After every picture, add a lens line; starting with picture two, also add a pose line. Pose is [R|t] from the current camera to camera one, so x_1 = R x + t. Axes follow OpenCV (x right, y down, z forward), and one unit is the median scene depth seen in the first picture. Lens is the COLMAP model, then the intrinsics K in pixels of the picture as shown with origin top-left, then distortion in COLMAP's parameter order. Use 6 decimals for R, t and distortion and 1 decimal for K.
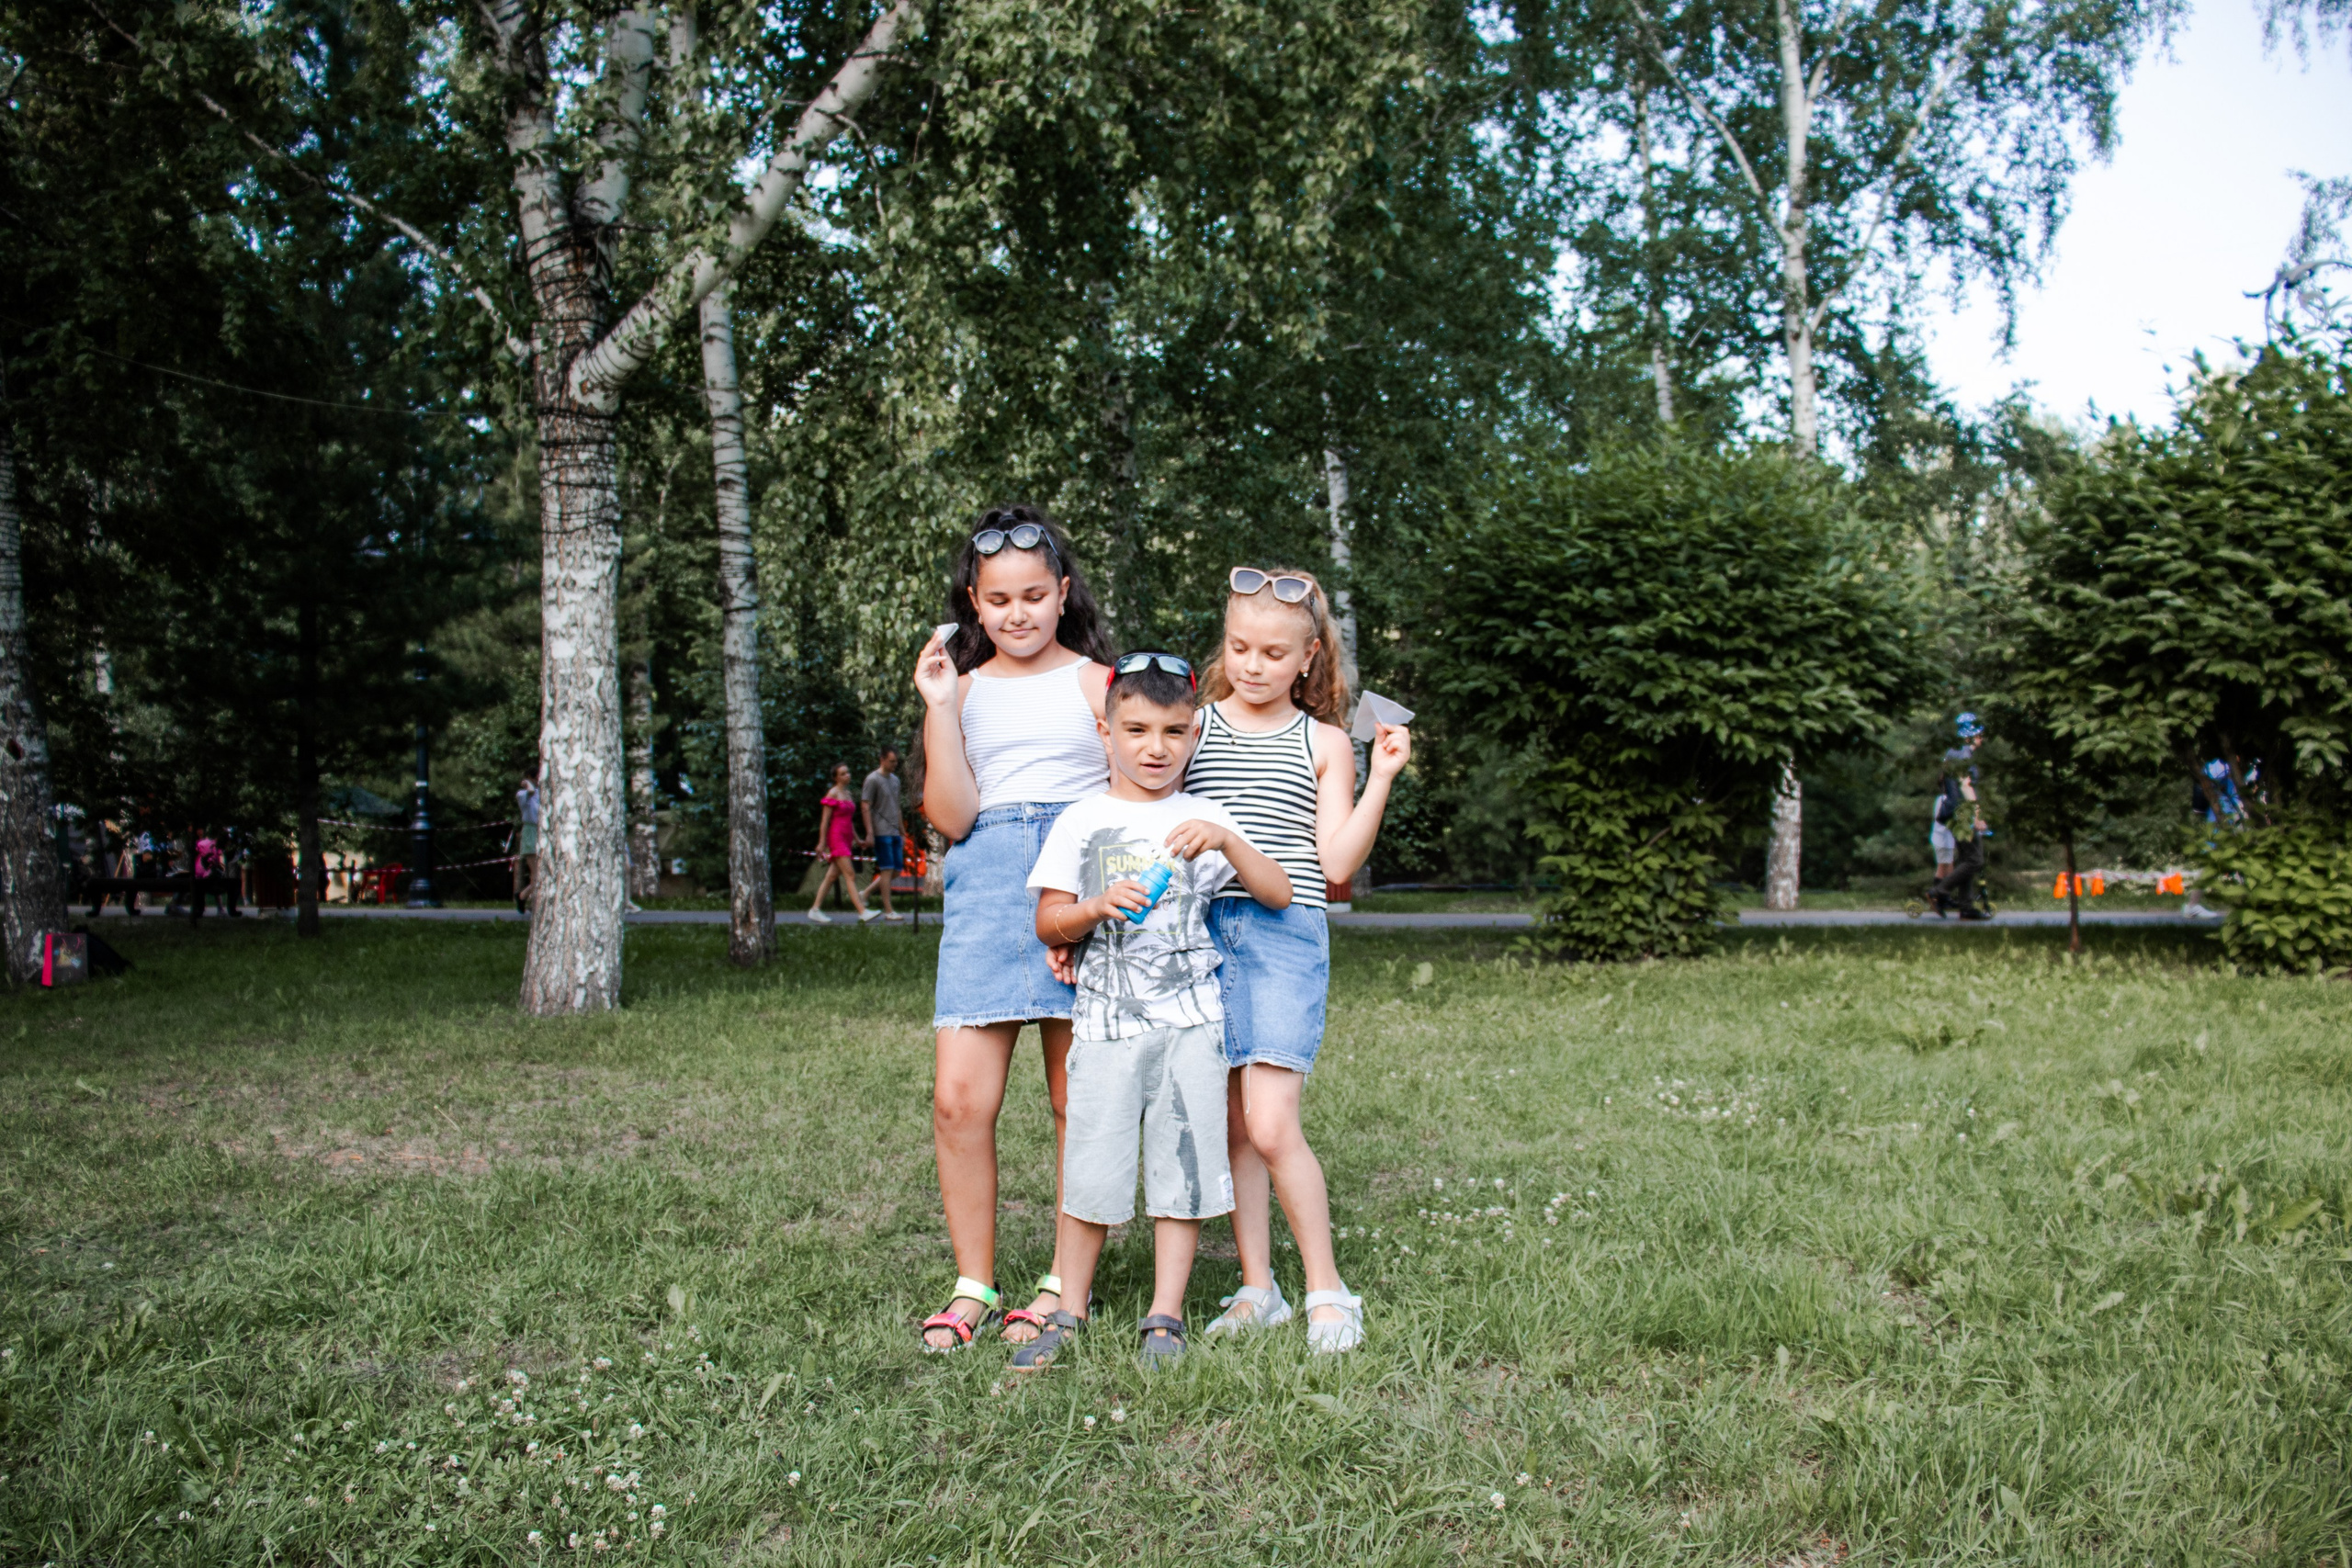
lens RADIAL K [[2068.0, 0, 1143.3], [0, 2068.0, 819.1], [0, 0, 1]] dist [-0.155025, 0.100547]
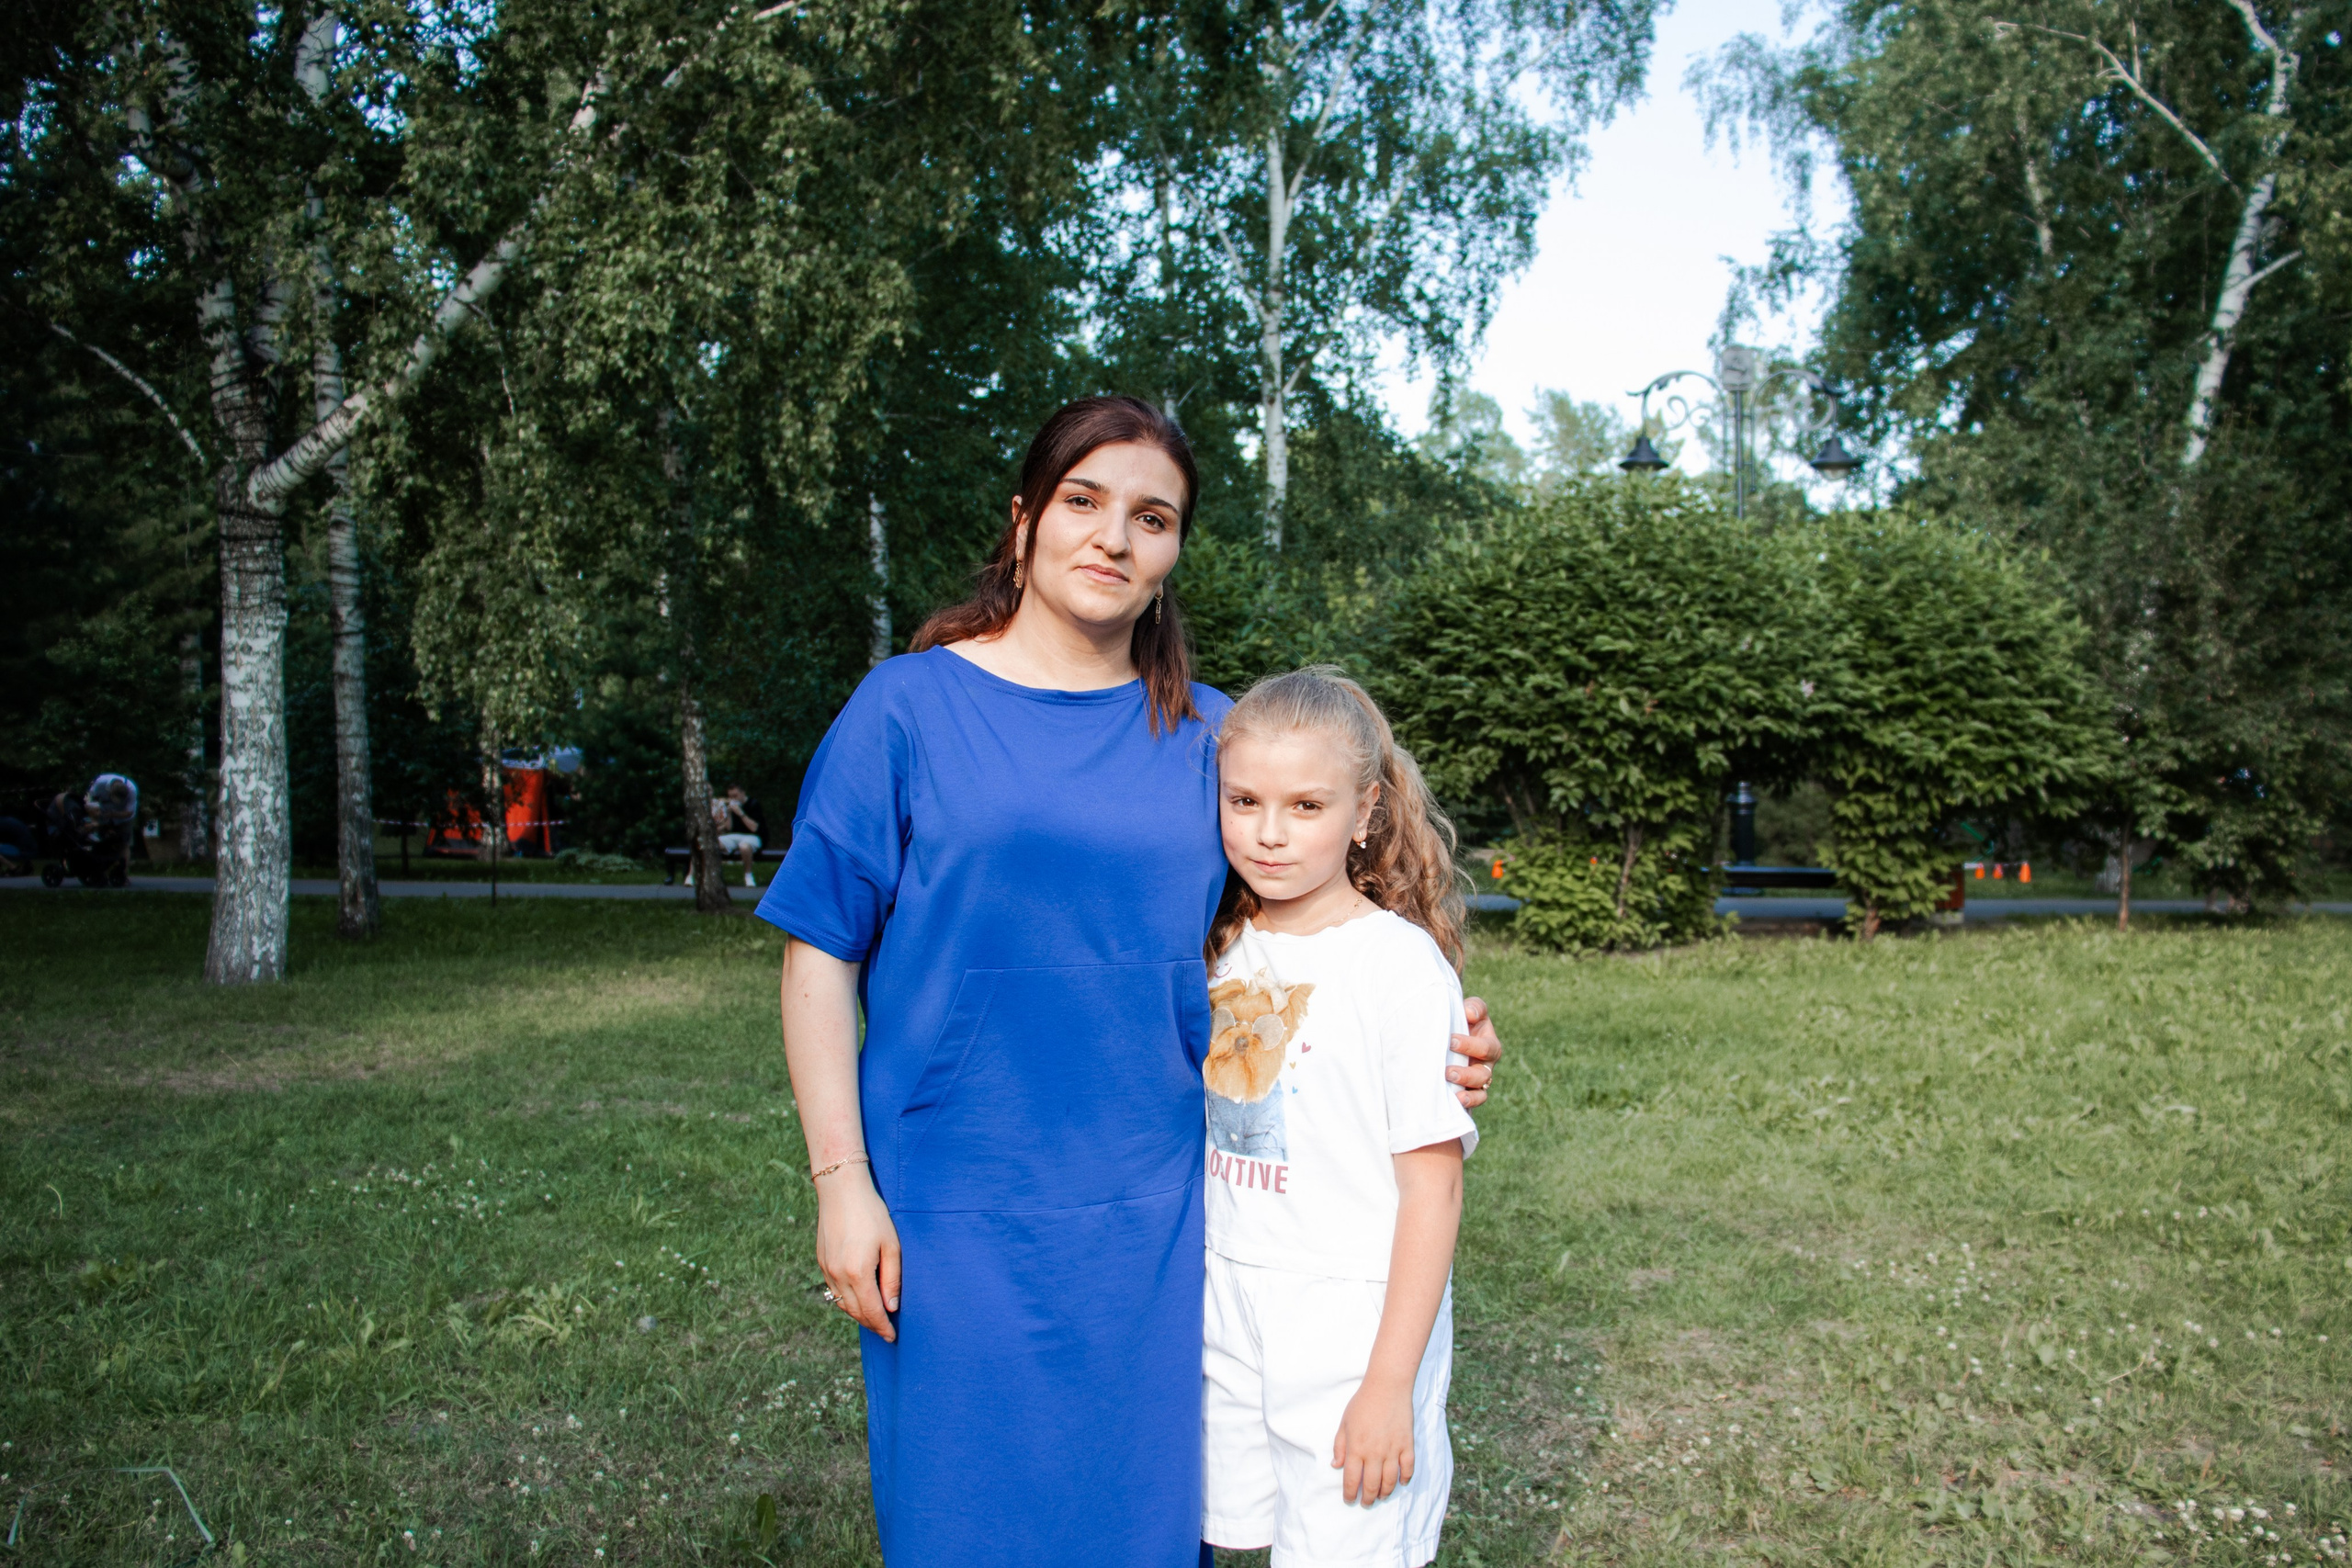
lens RADIAL K [[2068.0, 0, 1219.5], [0, 2068.0, 867.2], [0, 0, 1]] dist [-0.155025, 0.100547]
pose [[0.968192, 0.009743, 0.250018, -0.002003], [-0.021438, 0.998797, 0.044095, -0.043232], [-0.249287, -0.048052, 0.967237, -0.345065]]
